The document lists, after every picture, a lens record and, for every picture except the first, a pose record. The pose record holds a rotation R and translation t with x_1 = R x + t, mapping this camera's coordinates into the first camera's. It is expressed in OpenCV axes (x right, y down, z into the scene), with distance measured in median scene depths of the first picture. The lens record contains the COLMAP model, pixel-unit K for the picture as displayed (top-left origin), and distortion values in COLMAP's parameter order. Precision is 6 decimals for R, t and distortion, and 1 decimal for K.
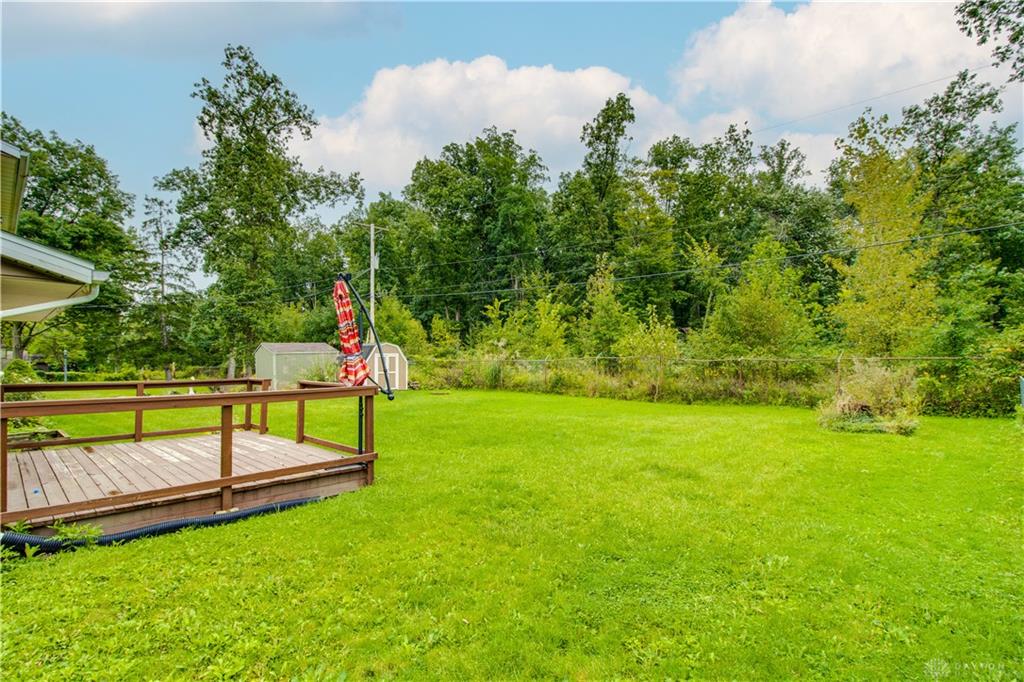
lens RADIAL K [[475.6, 0, 511.3], [0, 475.6, 341.2], [0, 0, 1]] dist [-0.004575, 0.001255]
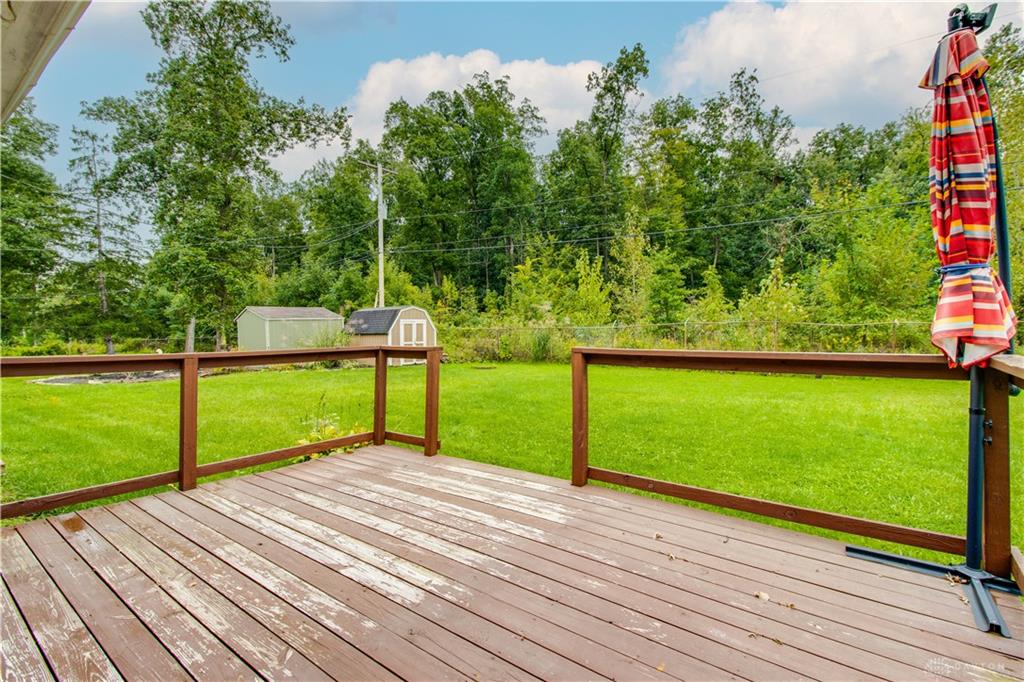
lens RADIAL K [[475.6, 0, 512.3], [0, 475.6, 337.1], [0, 0, 1]] dist [-0.004575, 0.001255]
pose [[0.995201, -0.000403, 0.097853, -0.101227], [-0.004273, 0.998859, 0.047573, 0.009809], [-0.097761, -0.047763, 0.994063, 0.103664]]
